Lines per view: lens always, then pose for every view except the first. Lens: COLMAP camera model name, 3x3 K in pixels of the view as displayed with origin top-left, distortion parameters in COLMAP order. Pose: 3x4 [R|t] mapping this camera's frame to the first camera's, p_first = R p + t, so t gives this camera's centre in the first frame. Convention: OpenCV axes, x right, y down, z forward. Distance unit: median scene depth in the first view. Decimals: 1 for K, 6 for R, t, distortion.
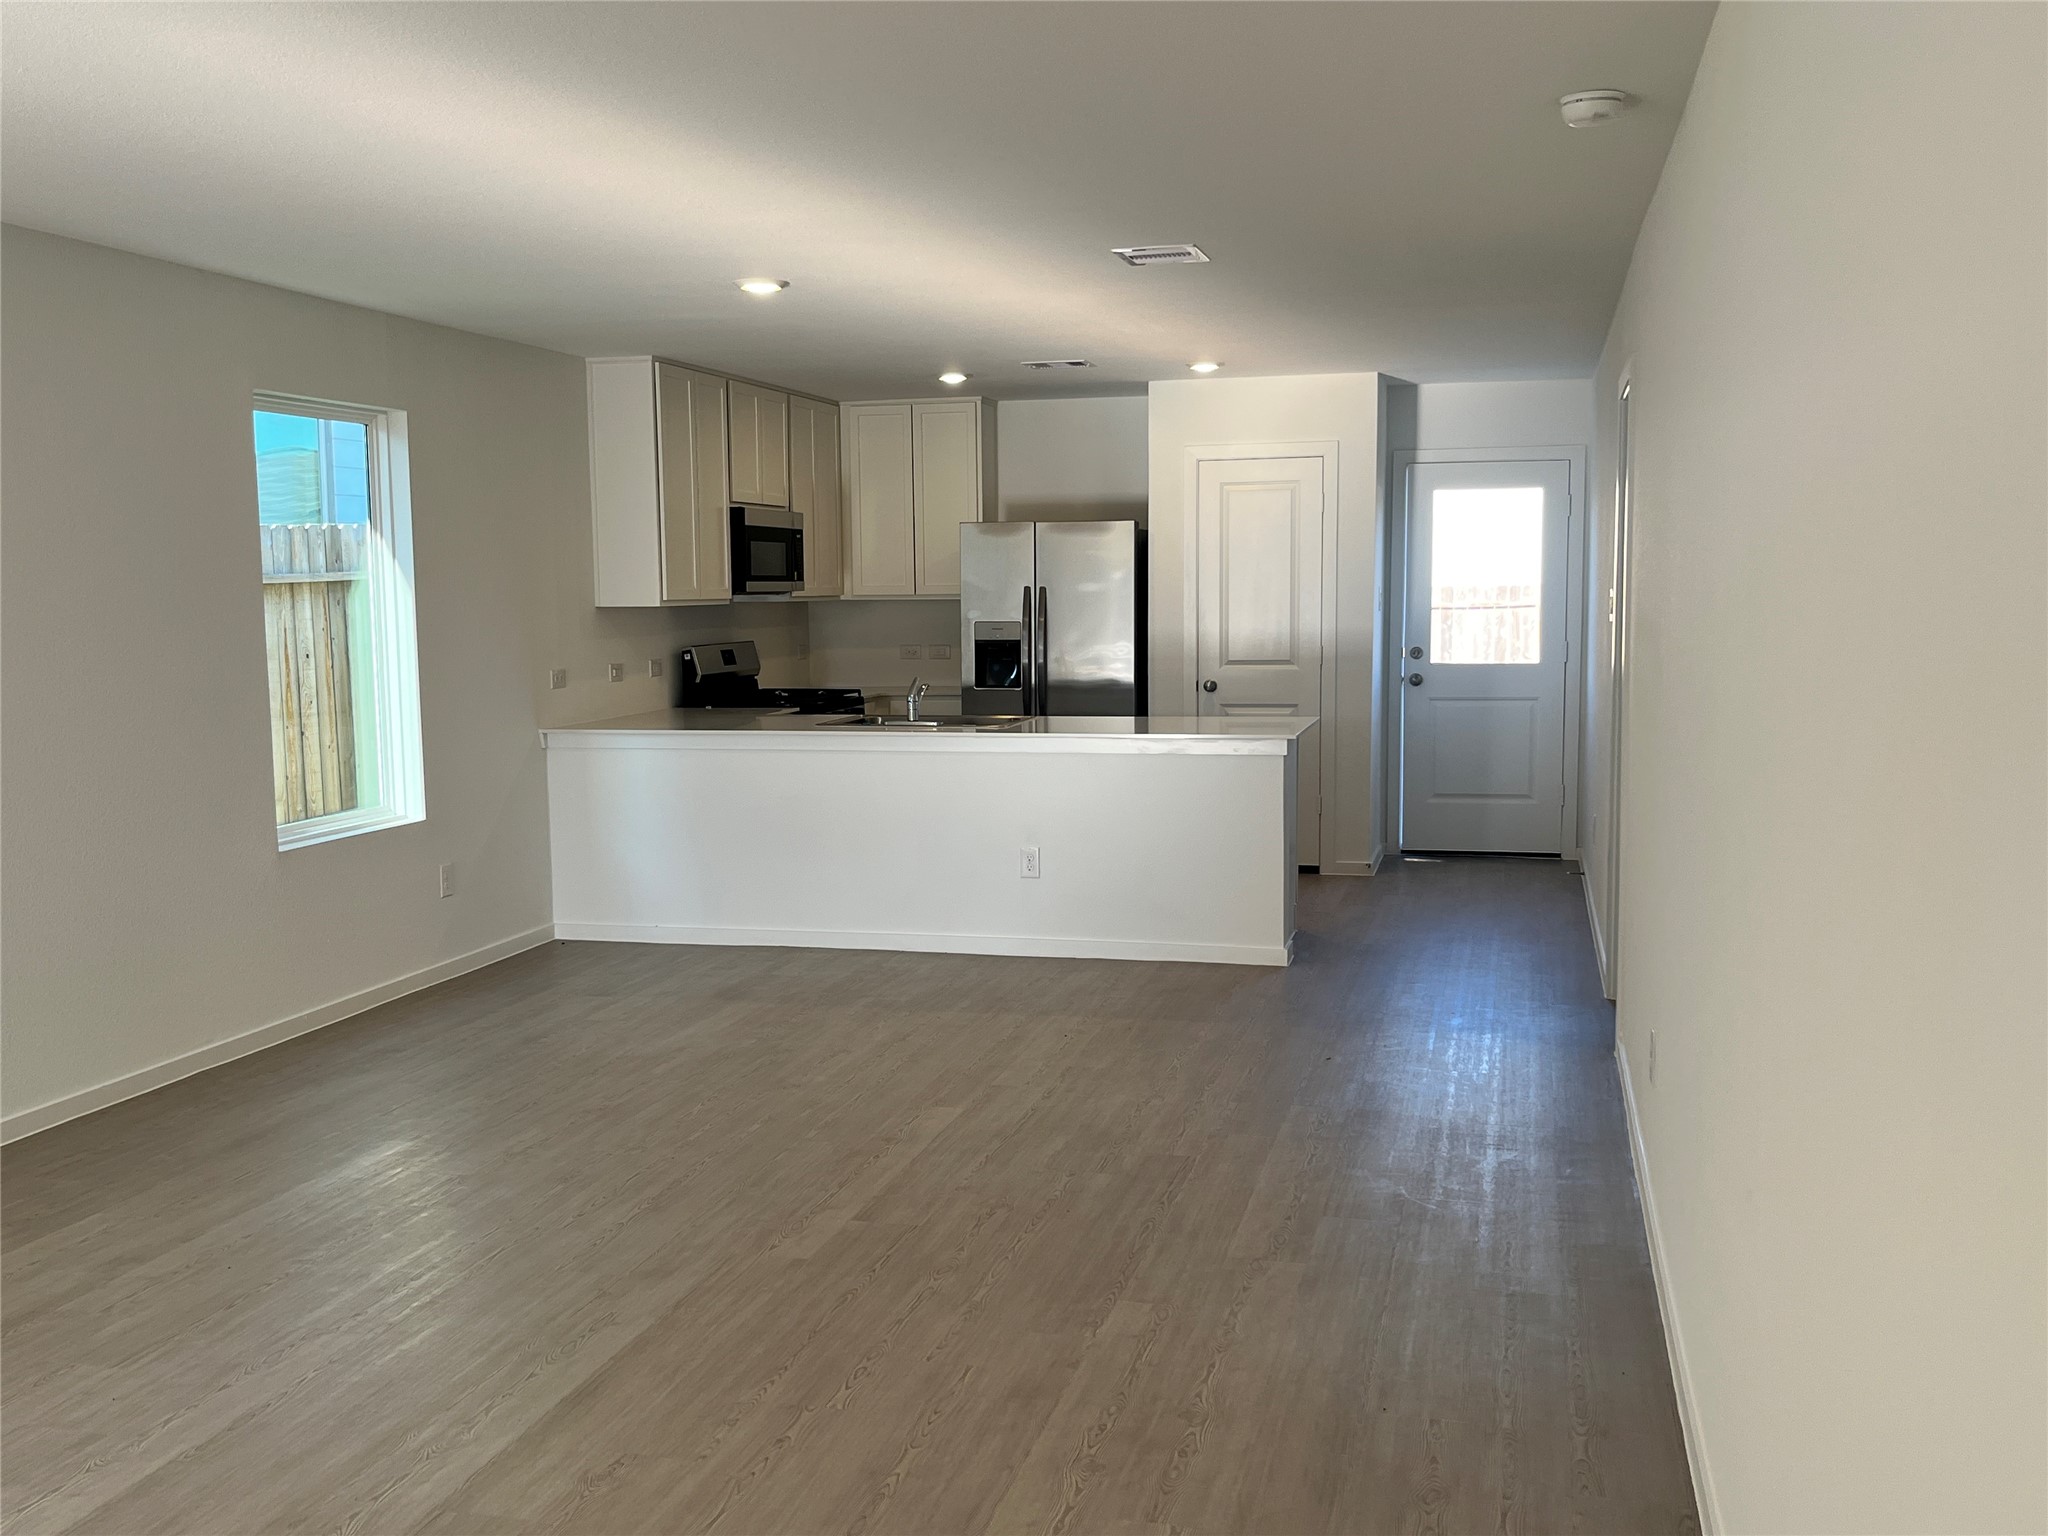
lens RADIAL K [[1892.3, 0, 1013.0], [0, 1892.3, 794.7], [0, 0, 1]] dist [0.003361, 0.005272]
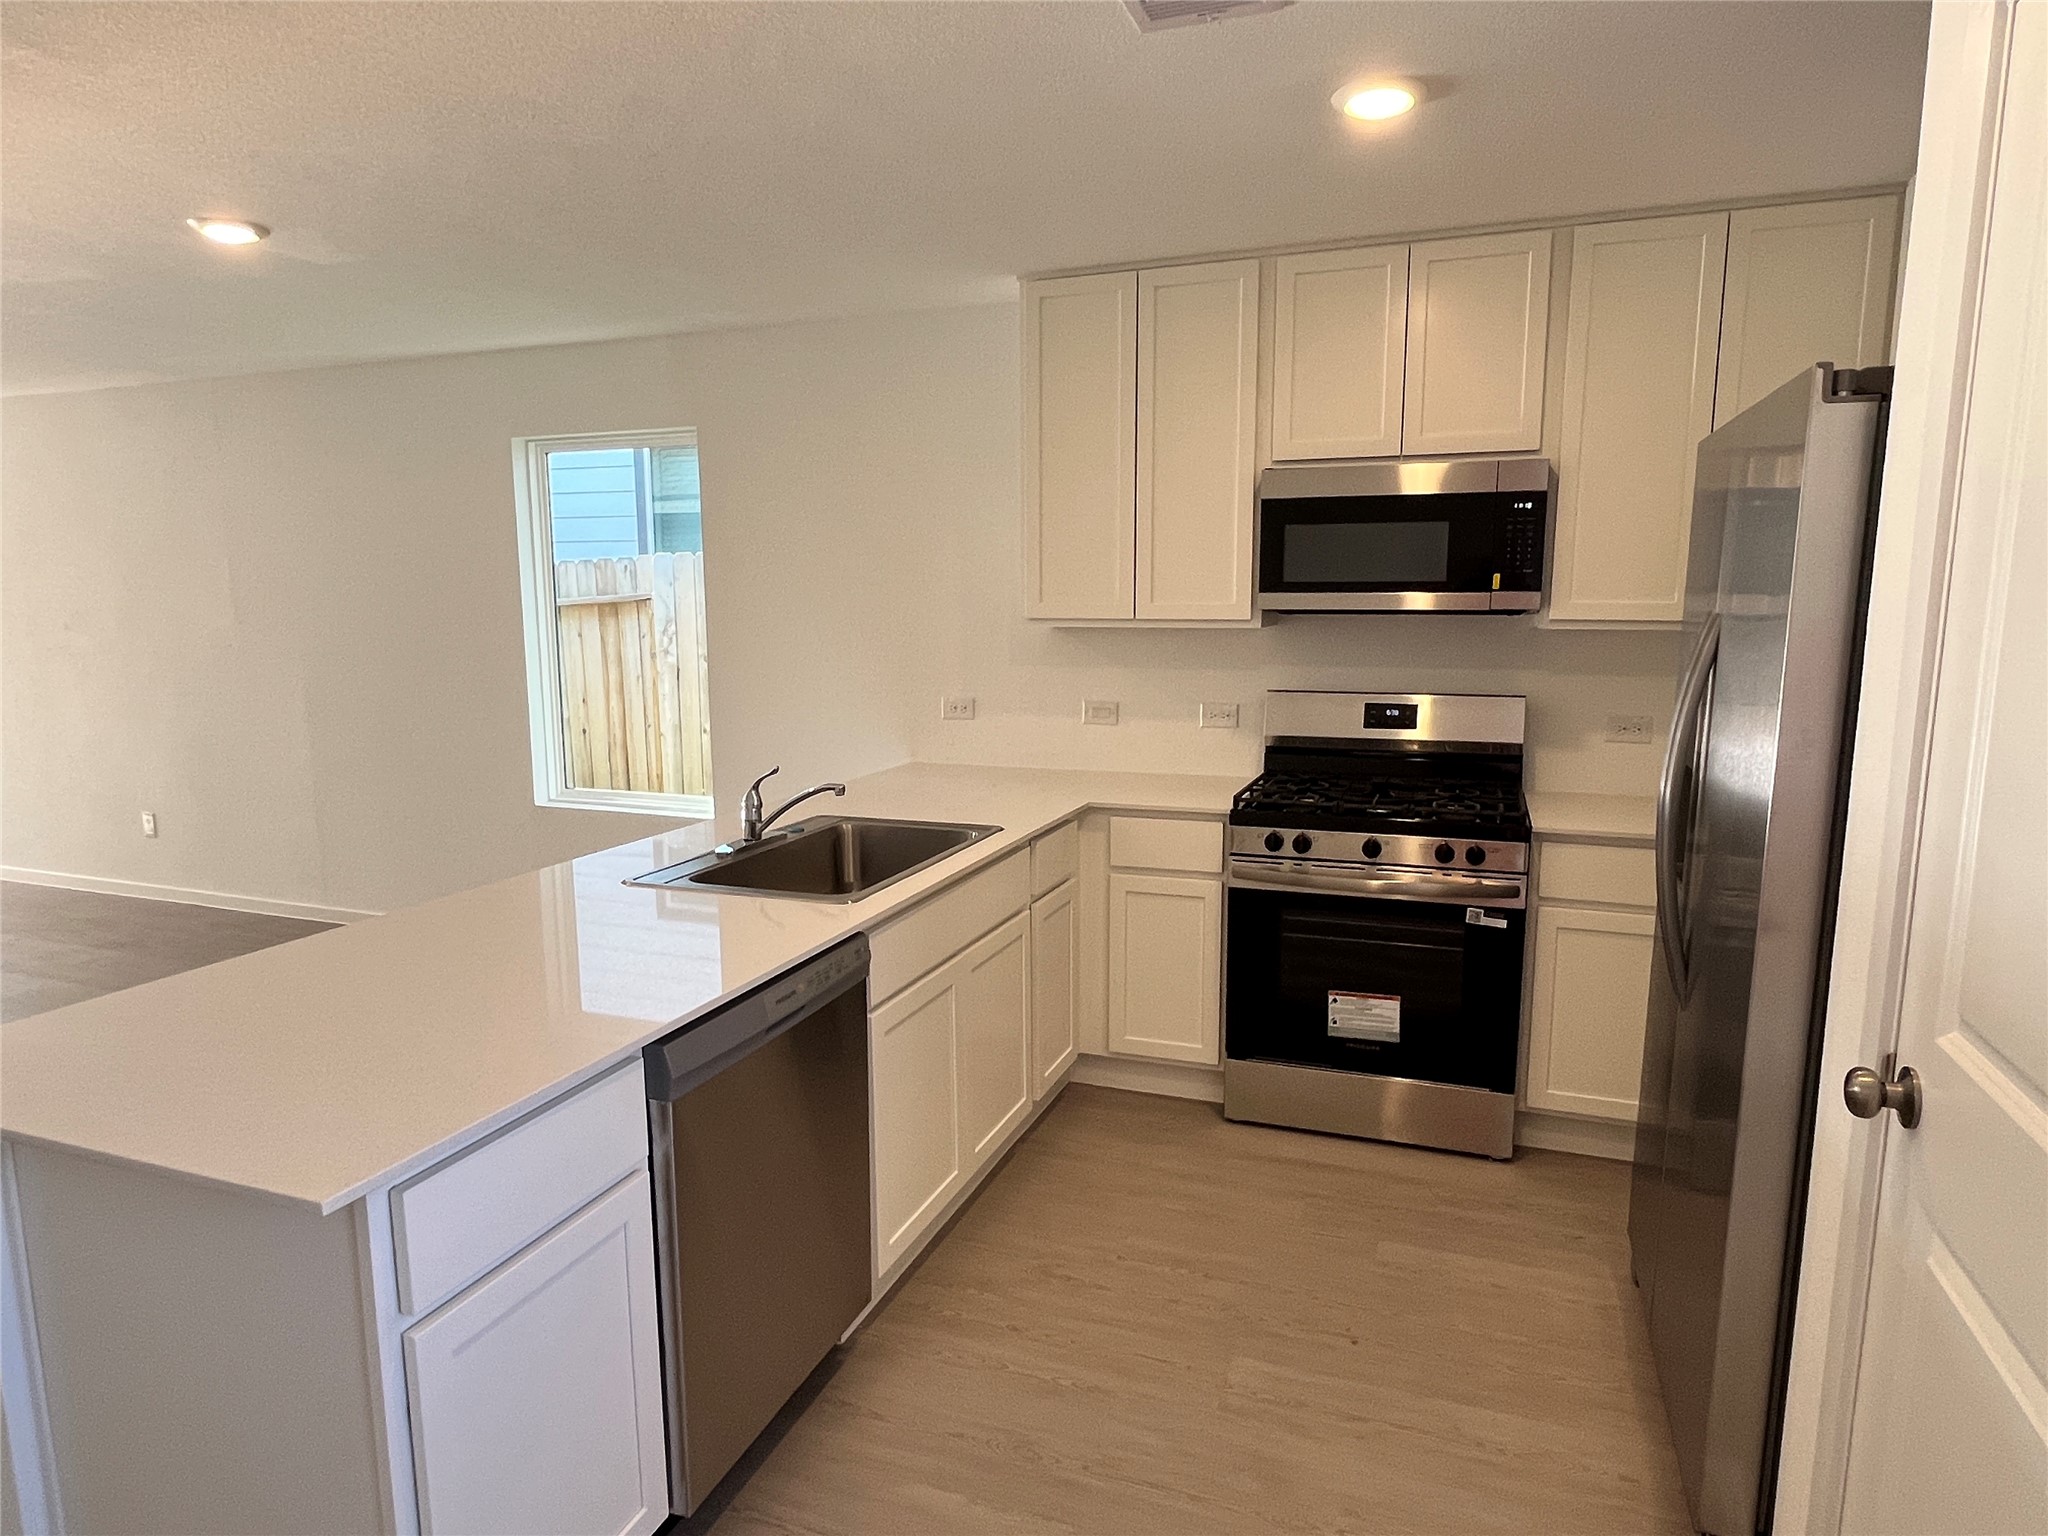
lens RADIAL K [[1220.2, 0, 1023.3], [0, 1220.2, 795.4], [0, 0, 1]] dist [0.001186, -0.000383]
pose [[-0.101090, 0.166838, -0.980788, 0.252631], [-0.109553, 0.977976, 0.177652, -0.103852], [0.988827, 0.125408, -0.080586, 0.909824]]
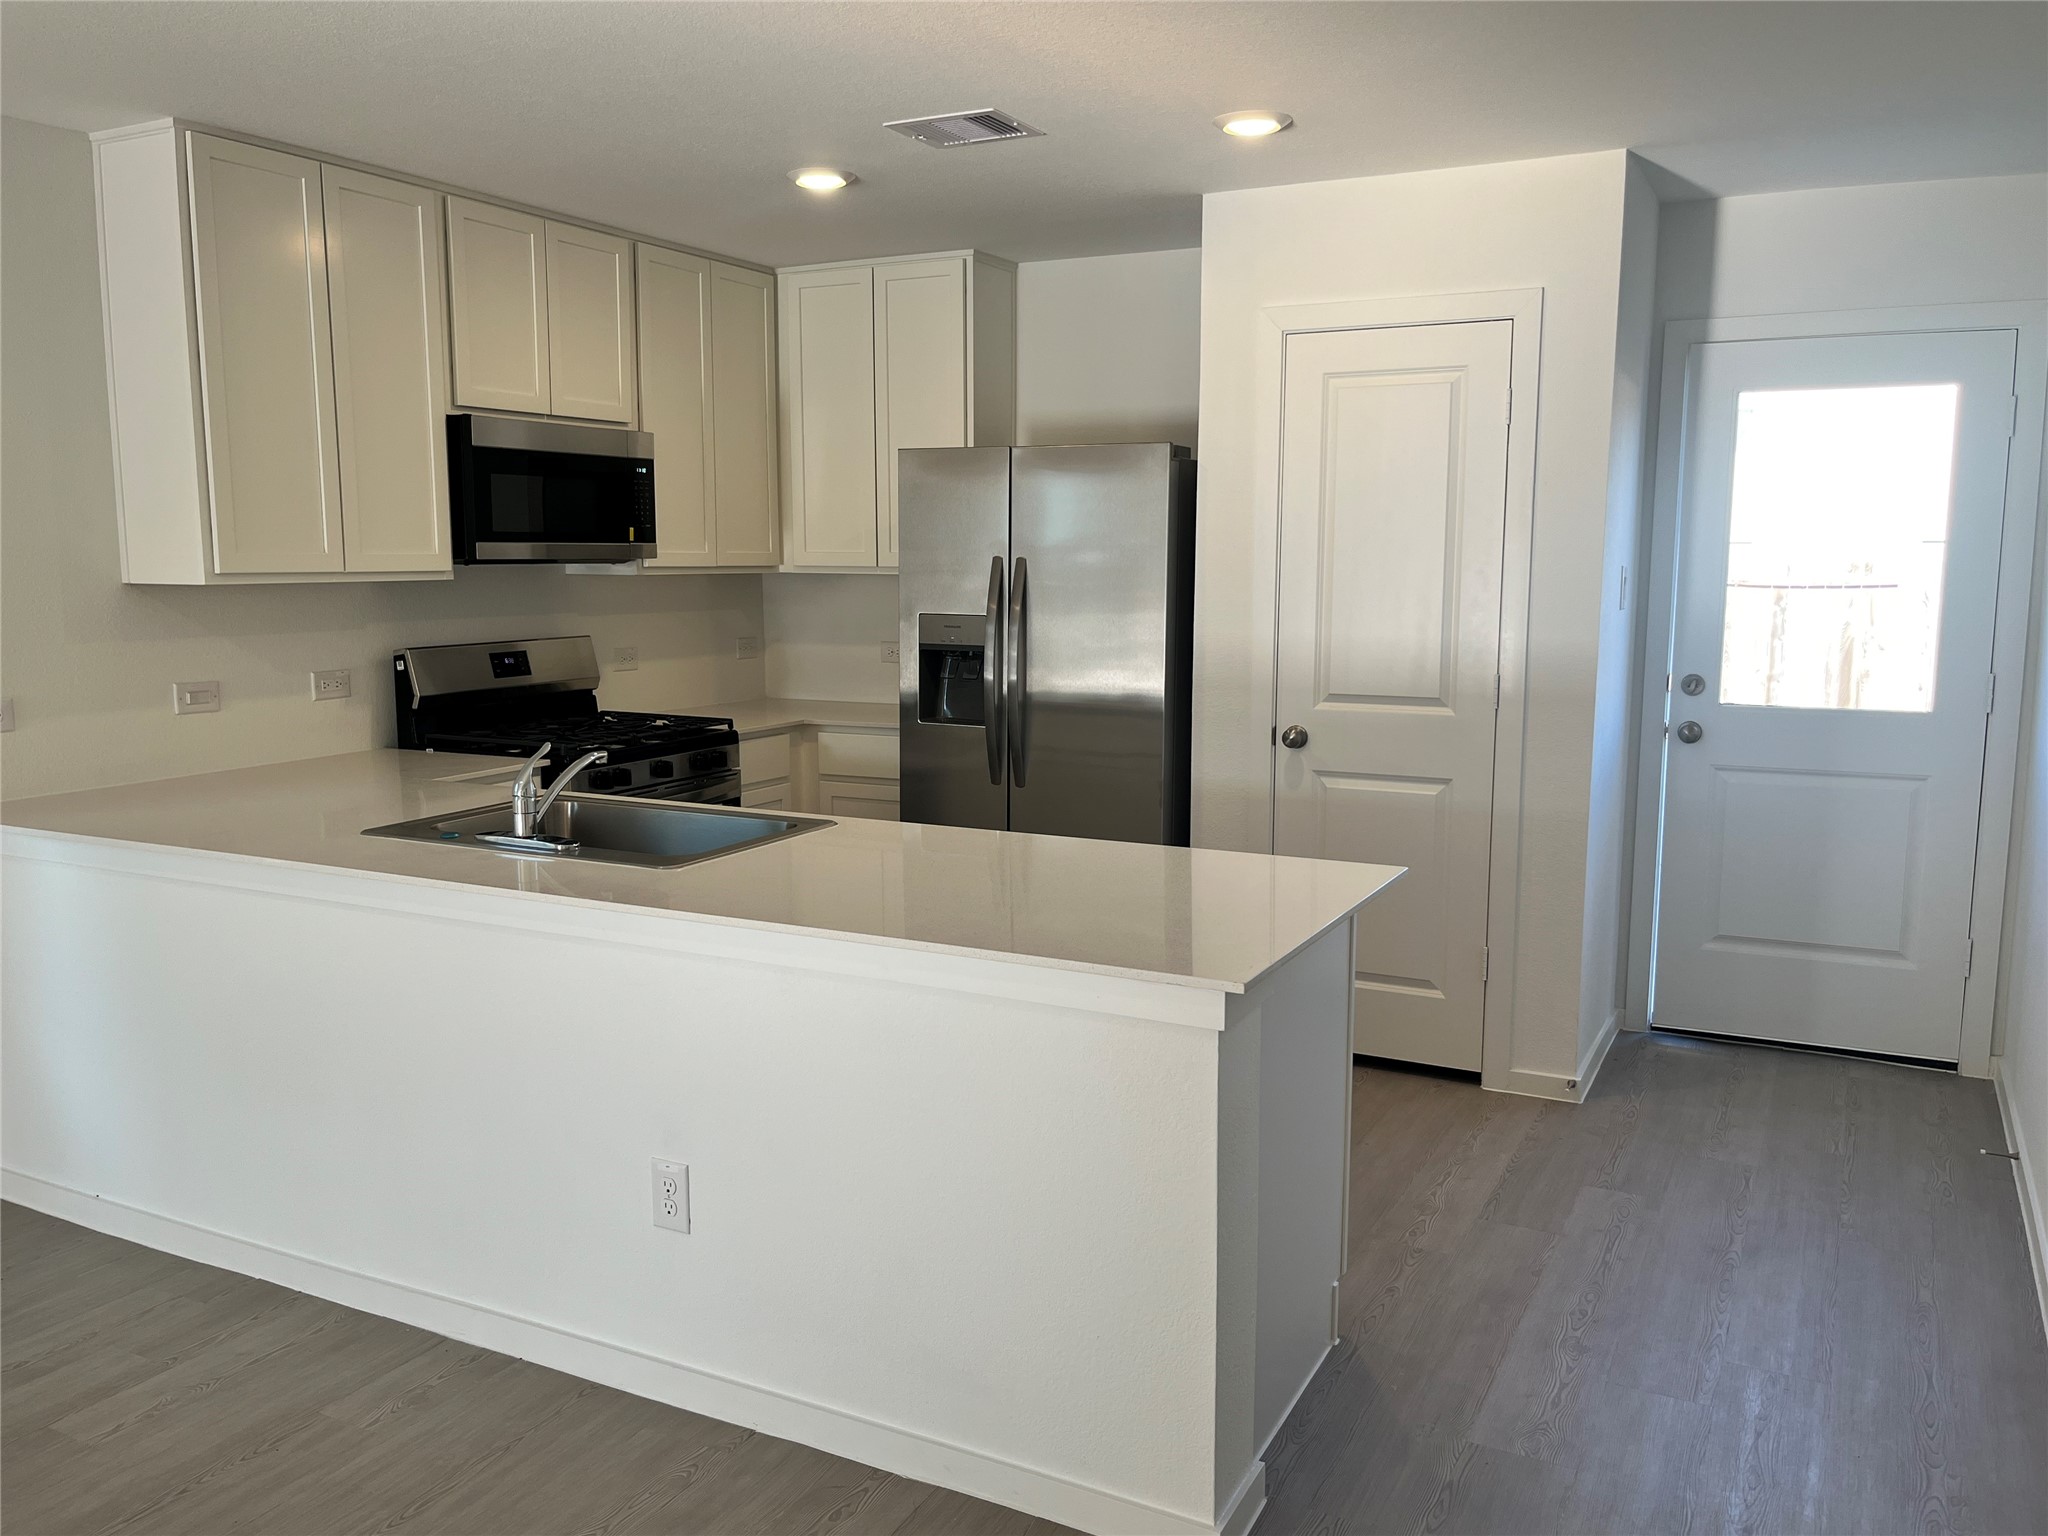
lens RADIAL K [[1602.7, 0, 1024.0], [0, 1602.7, 768.0], [0, 0, 1]] dist [0.001681, -0.005226]
pose [[0.975752, 0.041752, -0.214862, 0.128472], [-0.036413, 0.998923, 0.028746, -0.059232], [0.215831, -0.020225, 0.976221, 0.516445]]
